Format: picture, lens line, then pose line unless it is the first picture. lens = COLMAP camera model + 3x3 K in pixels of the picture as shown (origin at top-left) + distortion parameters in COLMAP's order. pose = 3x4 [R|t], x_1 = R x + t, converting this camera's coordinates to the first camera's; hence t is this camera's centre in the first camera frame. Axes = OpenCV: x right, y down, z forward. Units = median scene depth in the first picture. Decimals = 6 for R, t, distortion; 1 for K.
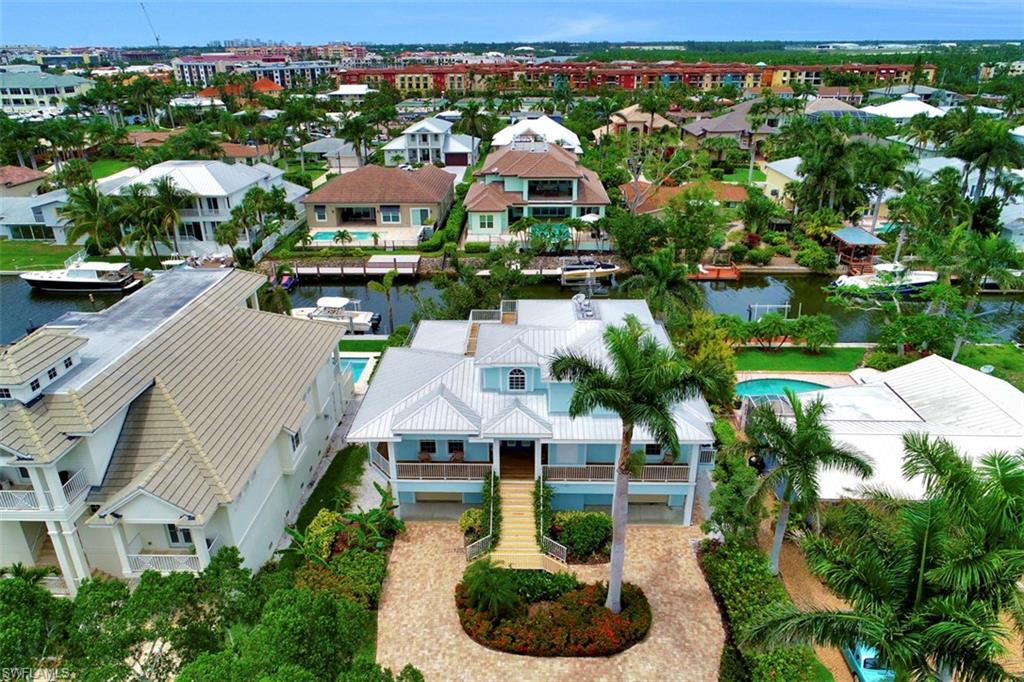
lens RADIAL K [[697.7, 0, 512.0], [0, 697.7, 341.0], [0, 0, 1]] dist [0.004025, 0.003613]
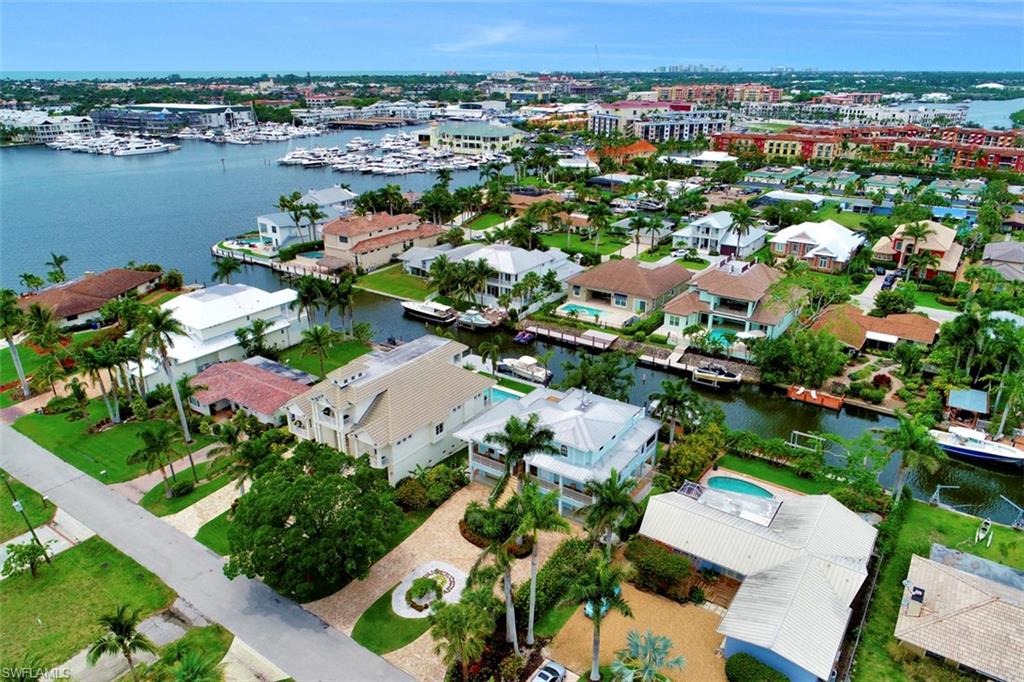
lens RADIAL K [[697.7, 0, 512.0], [0, 697.7, 341.0], [0, 0, 1]] dist [0.004025, 0.003613]
pose [[0.839969, 0.210436, -0.500170, 0.399507], [-0.224225, 0.973971, 0.033221, -0.109444], [0.494142, 0.084246, 0.865290, -0.350701]]
